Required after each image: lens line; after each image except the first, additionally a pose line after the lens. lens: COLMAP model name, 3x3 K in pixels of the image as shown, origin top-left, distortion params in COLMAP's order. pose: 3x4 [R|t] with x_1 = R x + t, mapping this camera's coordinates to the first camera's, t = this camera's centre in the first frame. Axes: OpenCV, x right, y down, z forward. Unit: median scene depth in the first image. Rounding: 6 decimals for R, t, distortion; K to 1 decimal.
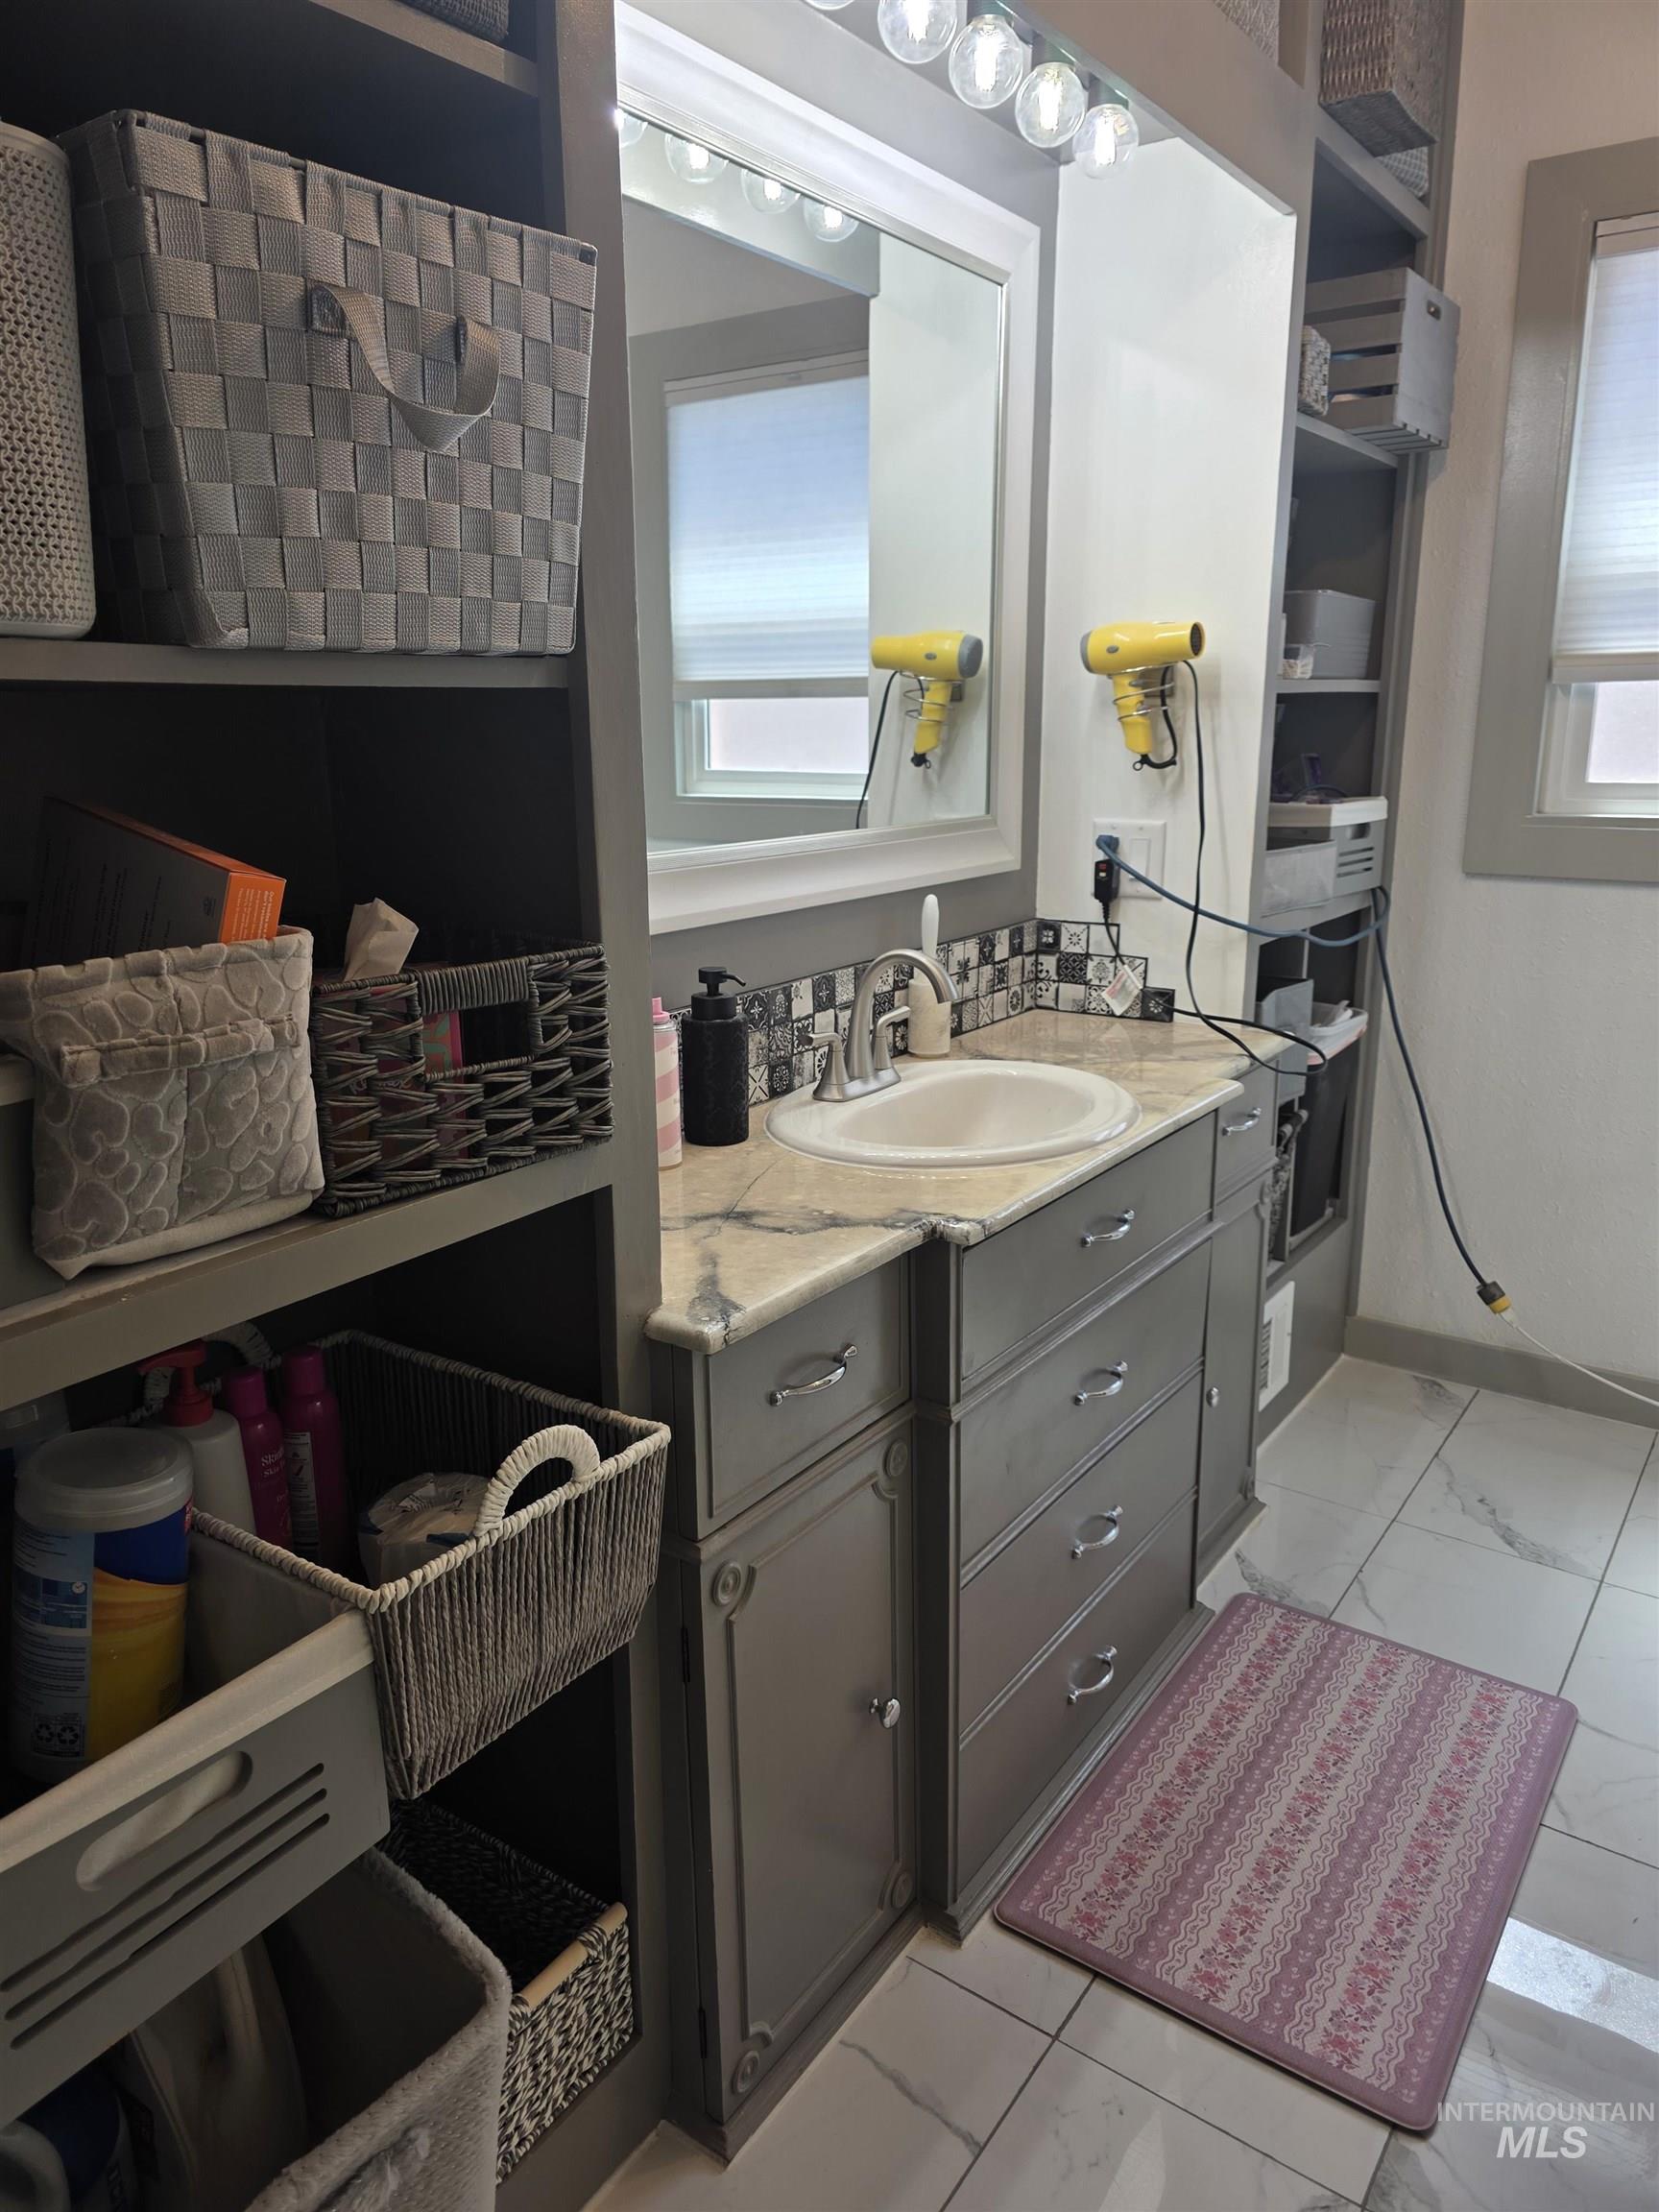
lens RADIAL K [[1479.6, 0, 805.7], [0, 1479.6, 1097.6], [0, 0, 1]] dist [0.063870, -0.064510]
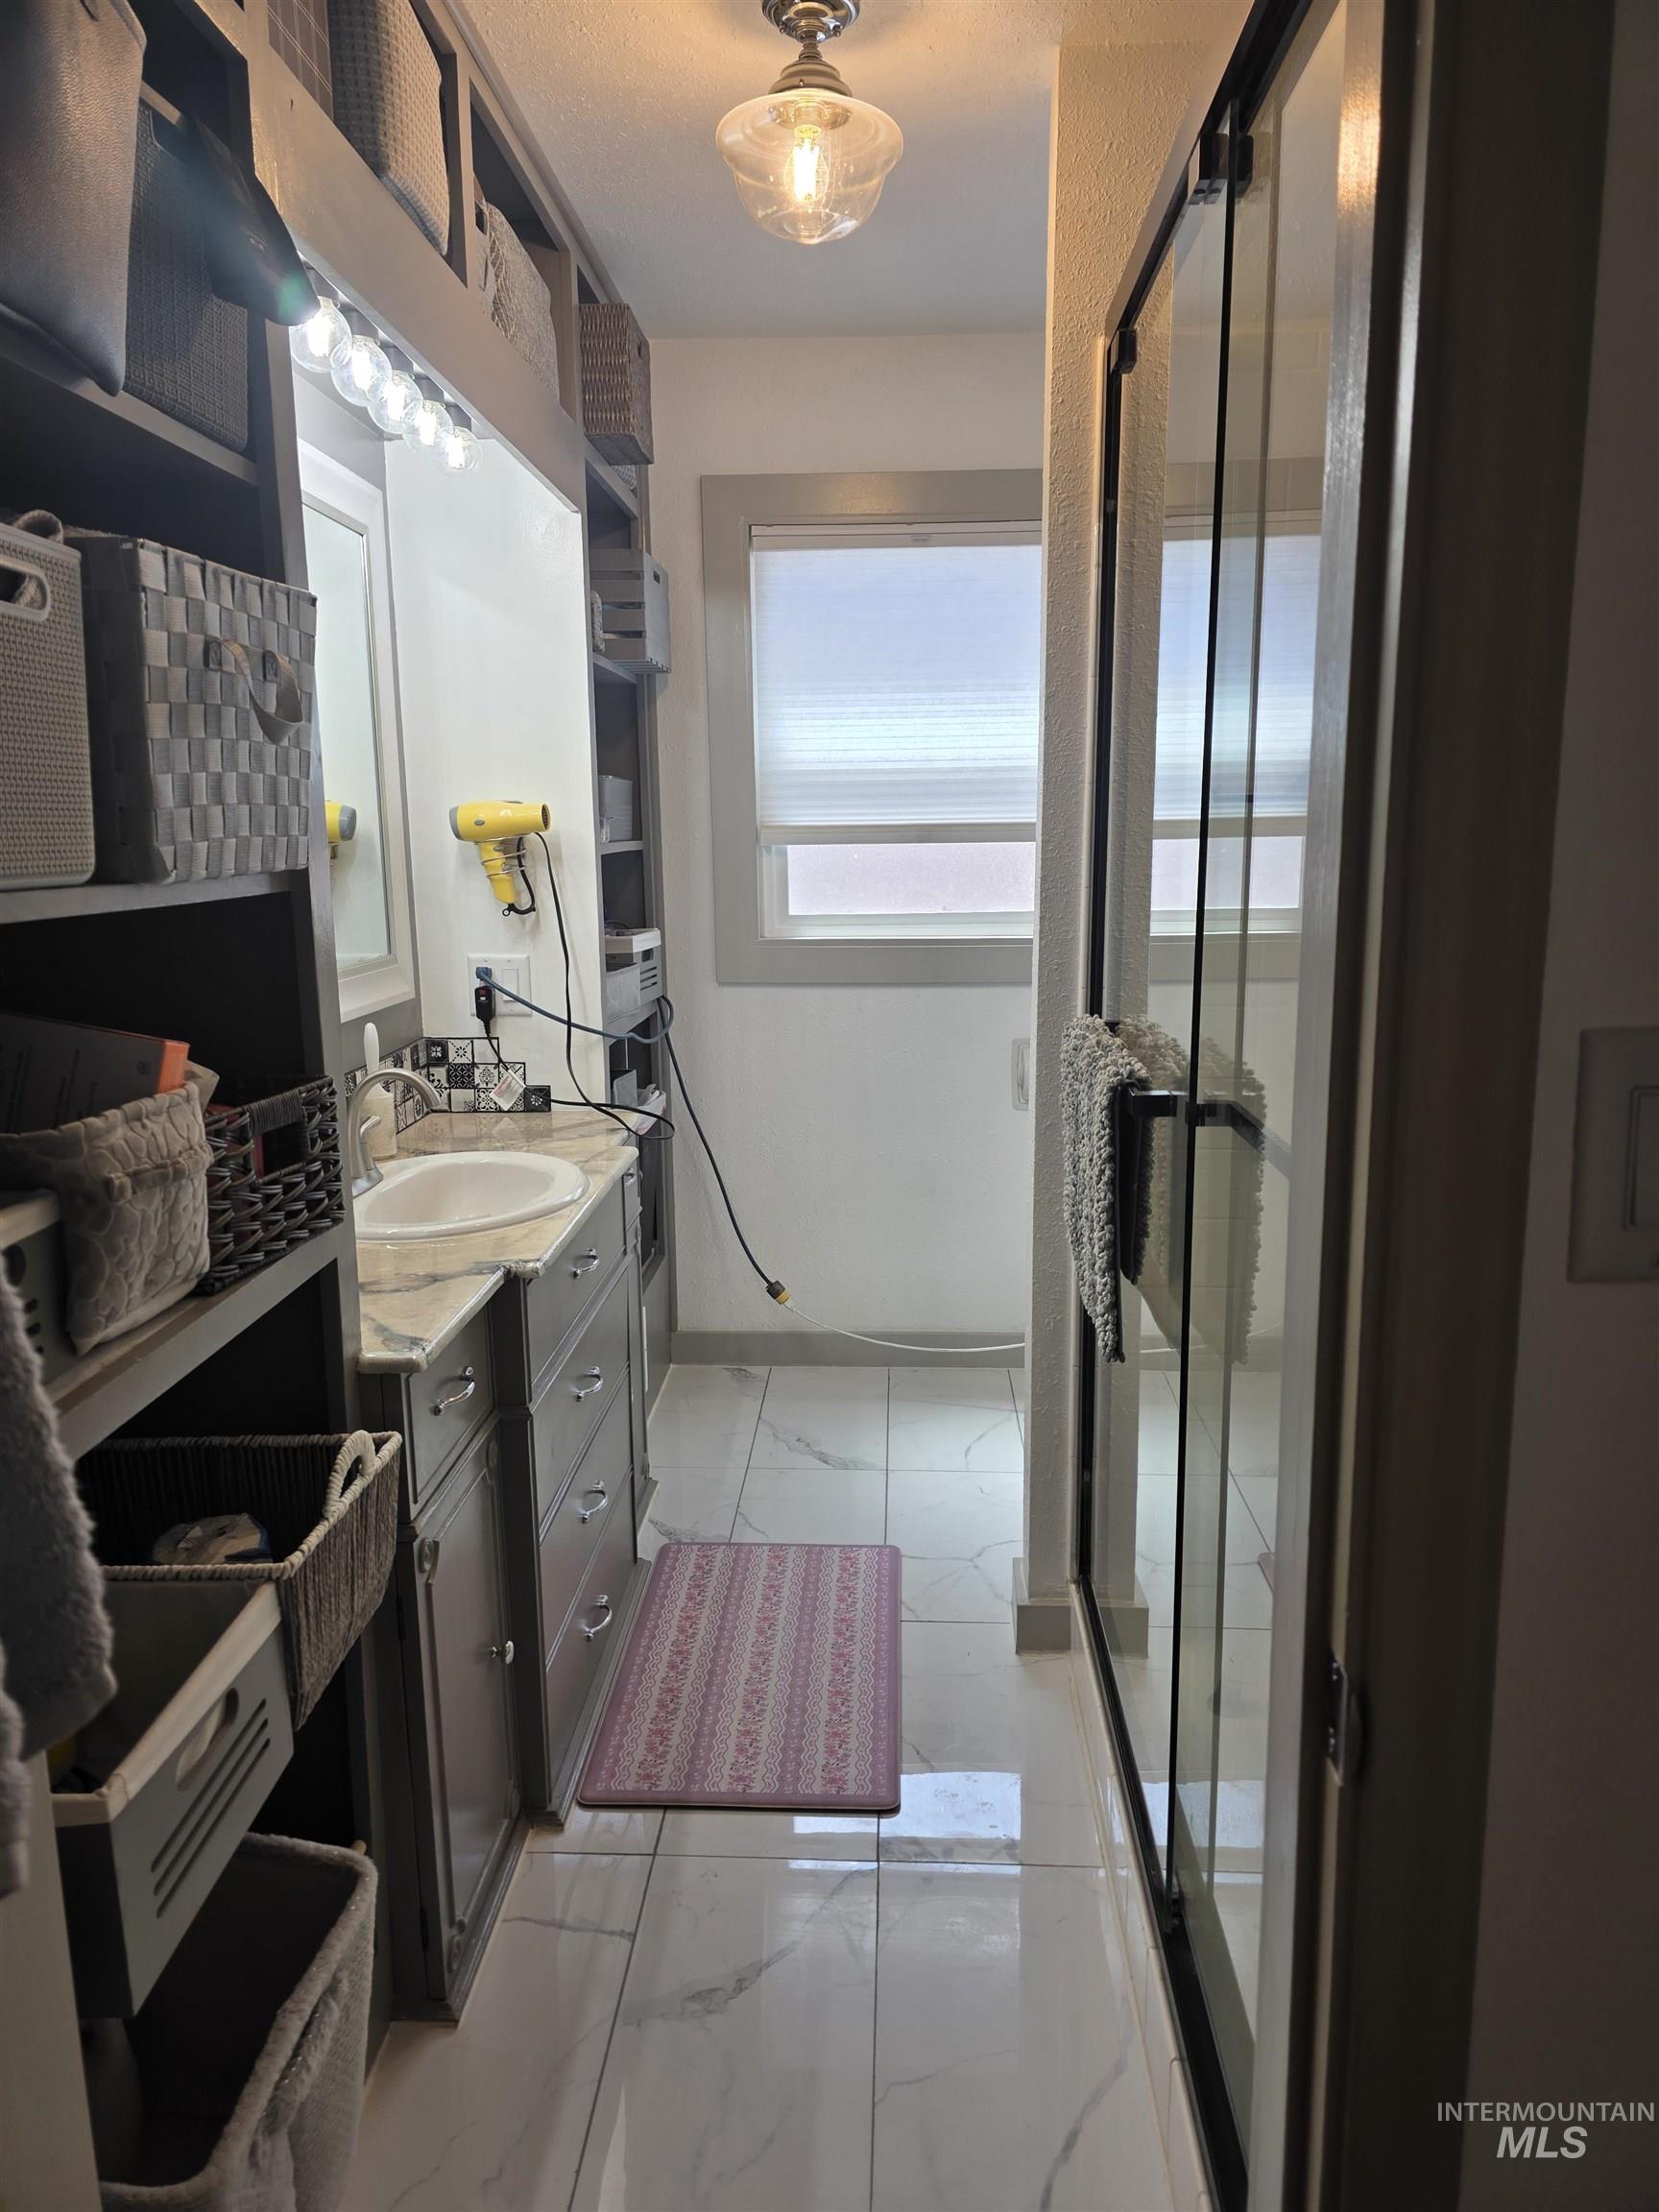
lens RADIAL K [[1479.6, 0, 816.9], [0, 1479.6, 1112.1], [0, 0, 1]] dist [0.063870, -0.064510]
pose [[0.838737, -0.099782, 0.535316, -0.284634], [0.133230, 0.990793, -0.024064, 0.011996], [-0.527986, 0.091503, 0.844309, -0.215417]]
